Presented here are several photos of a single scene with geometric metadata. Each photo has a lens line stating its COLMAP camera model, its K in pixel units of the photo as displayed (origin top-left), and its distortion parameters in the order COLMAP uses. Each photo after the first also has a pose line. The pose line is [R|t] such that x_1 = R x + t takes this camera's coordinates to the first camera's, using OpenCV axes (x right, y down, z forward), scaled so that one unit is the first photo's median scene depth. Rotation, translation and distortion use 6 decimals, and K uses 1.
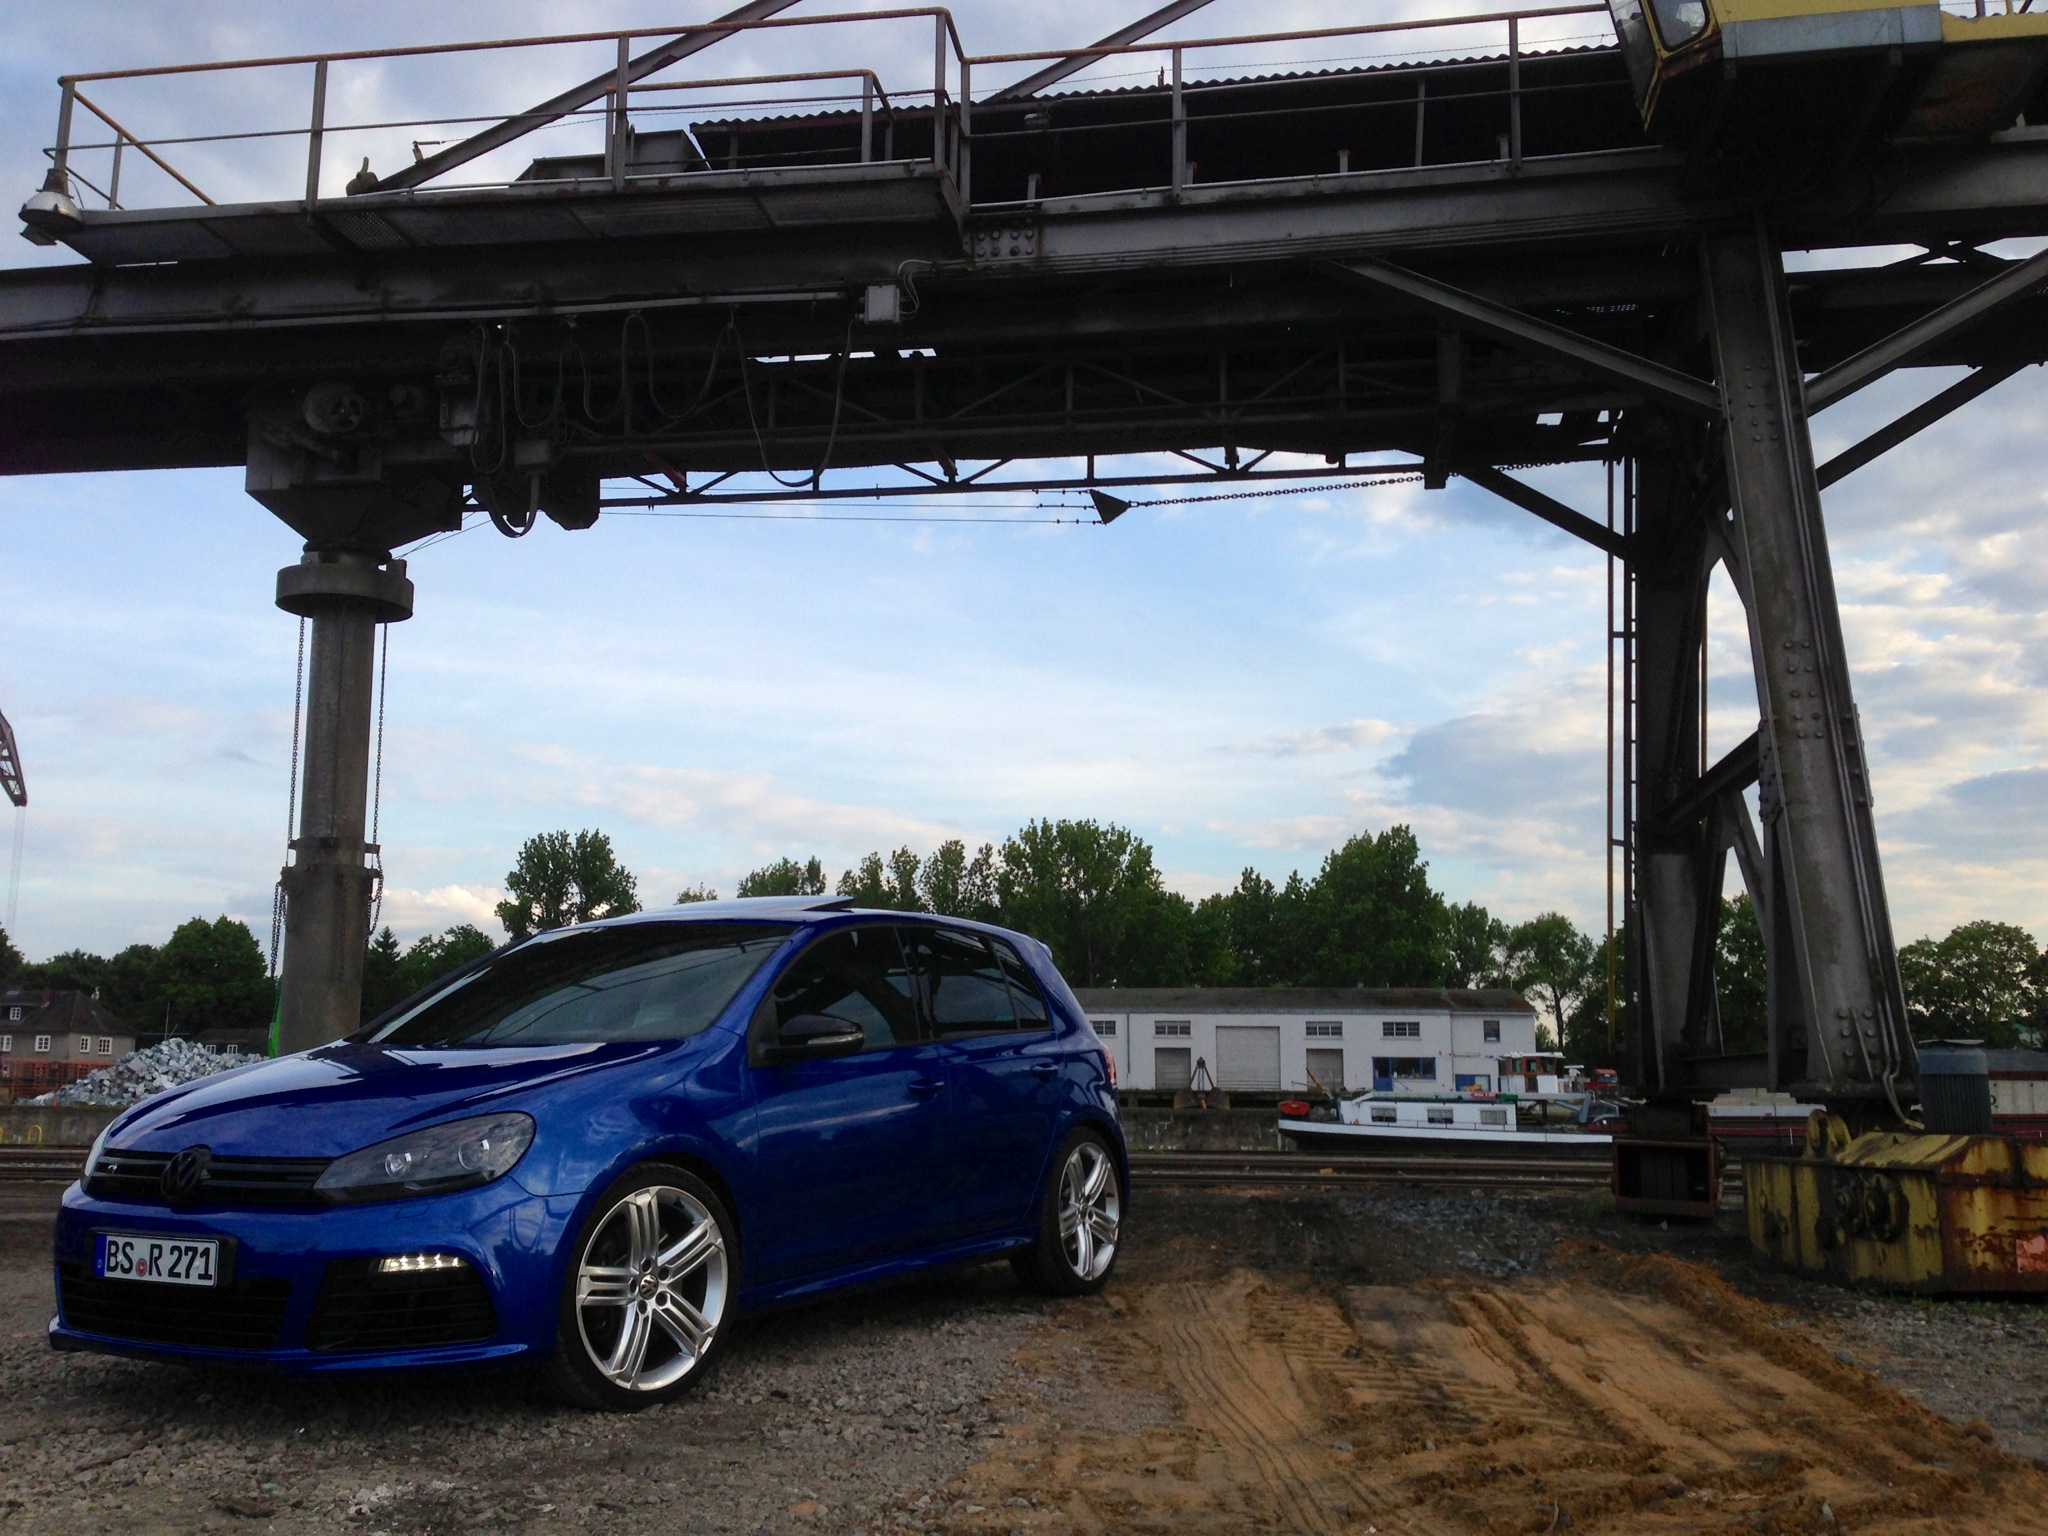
lens RADIAL K [[1866.3, 0, 1025.8], [0, 1866.3, 758.6], [0, 0, 1]] dist [0.133060, -0.226405]
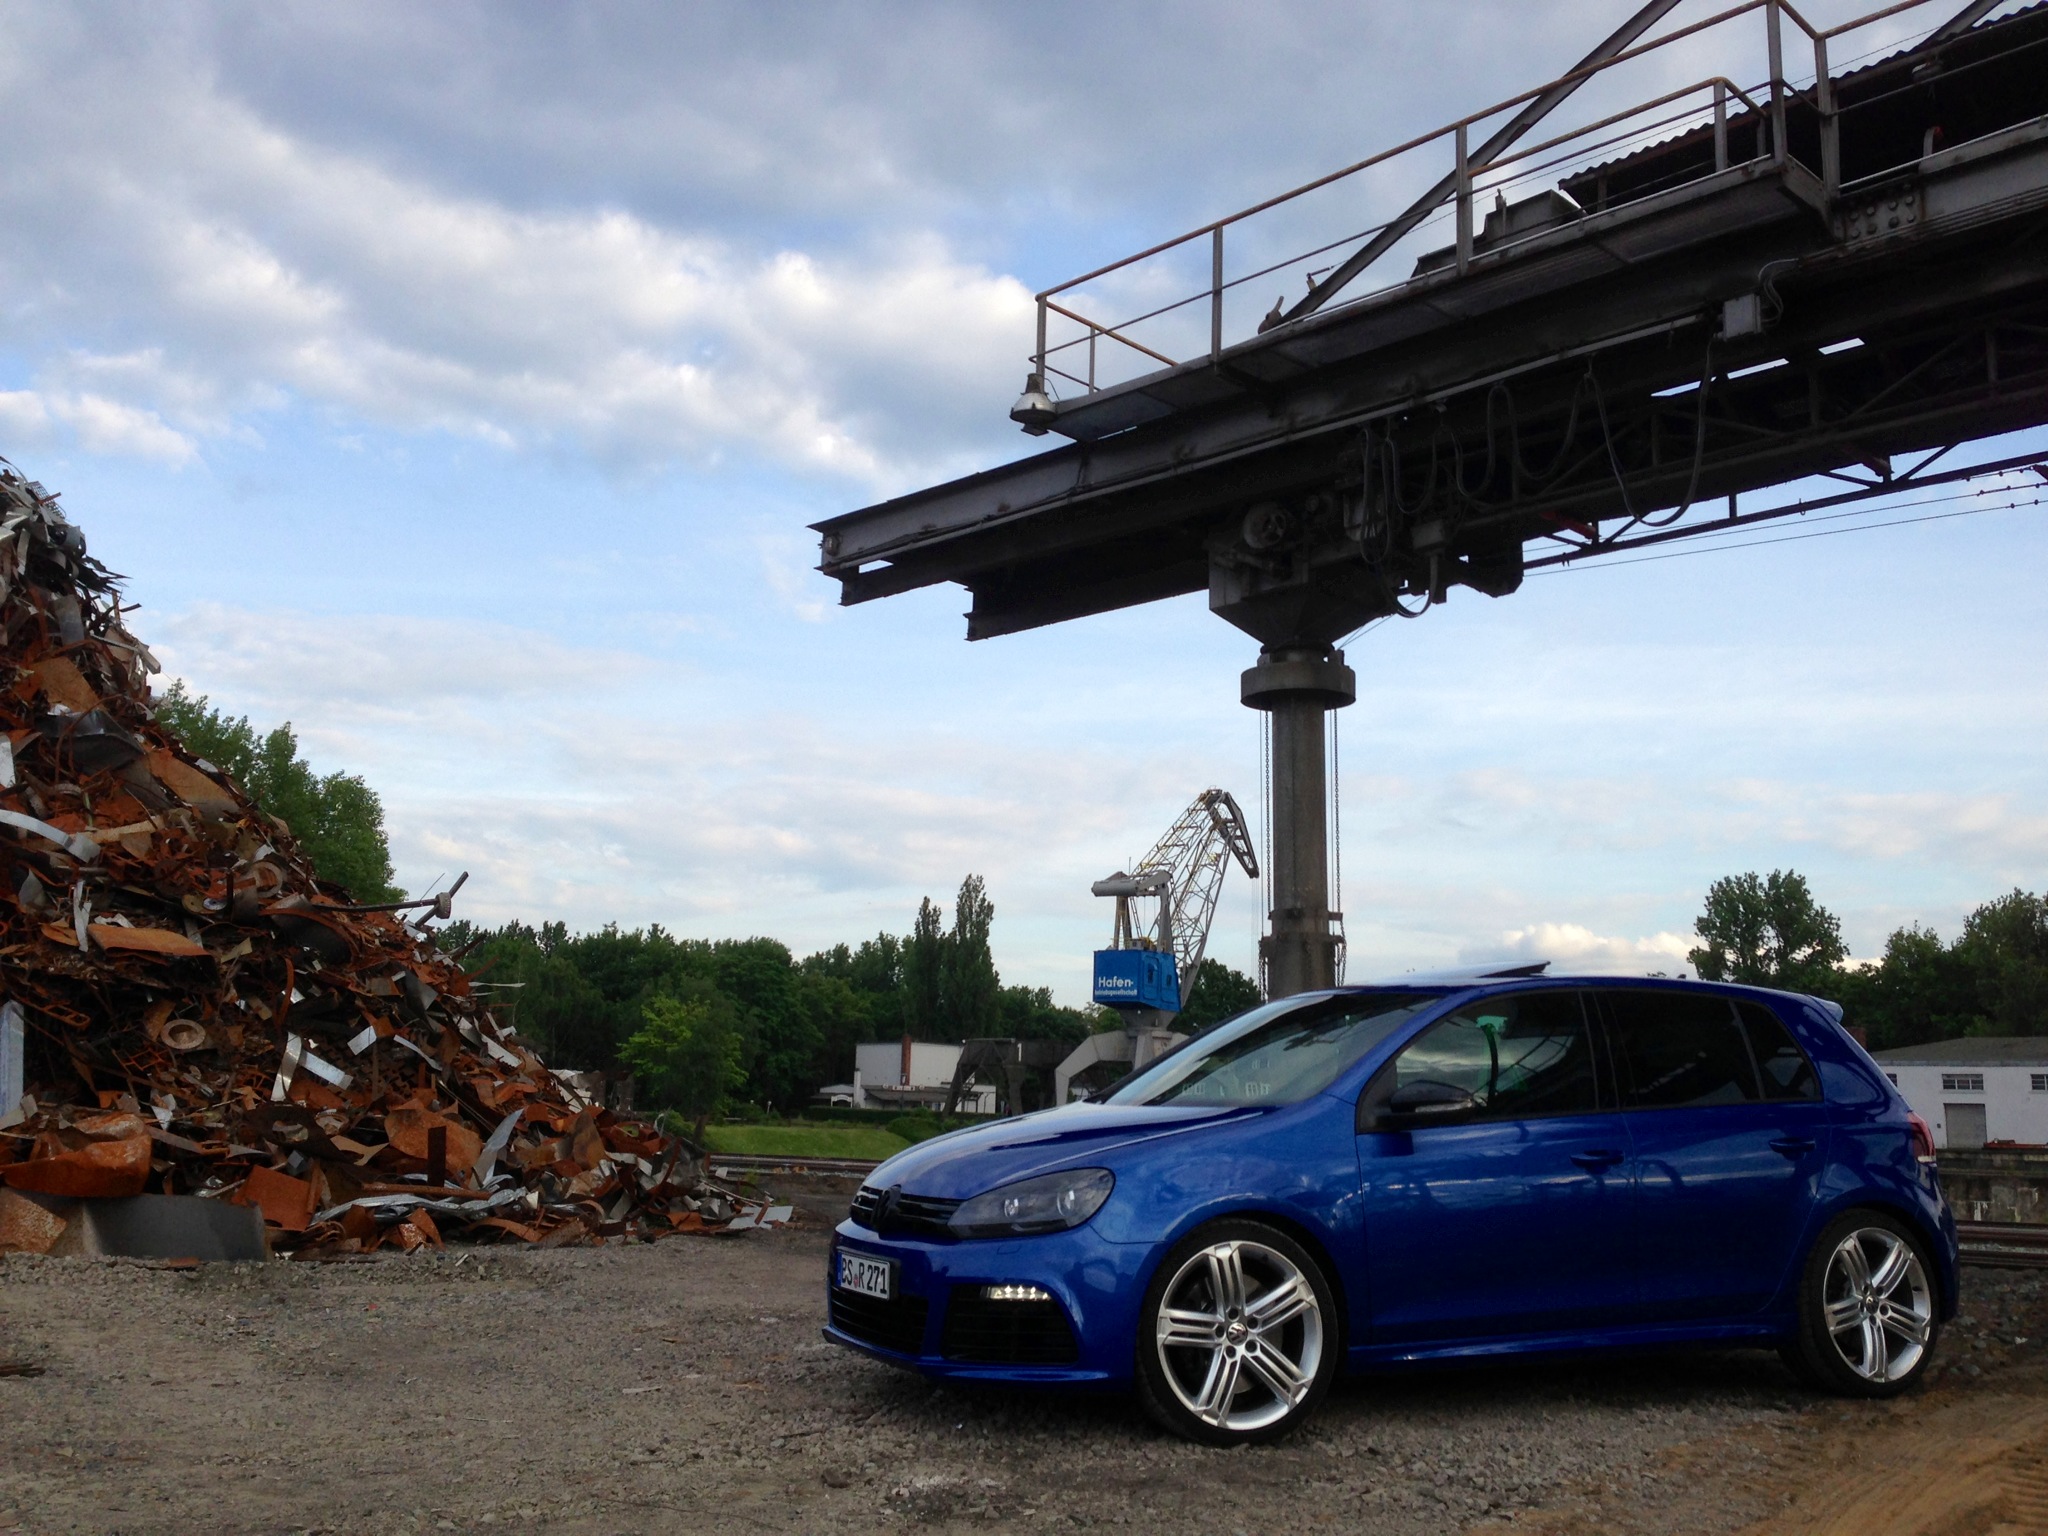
lens RADIAL K [[1866.3, 0, 1025.8], [0, 1866.3, 758.6], [0, 0, 1]] dist [0.133060, -0.226405]
pose [[0.803727, -0.095815, -0.587234, 0.165169], [0.081613, 0.995373, -0.050707, -0.002990], [0.589375, -0.007171, 0.807828, 0.020382]]
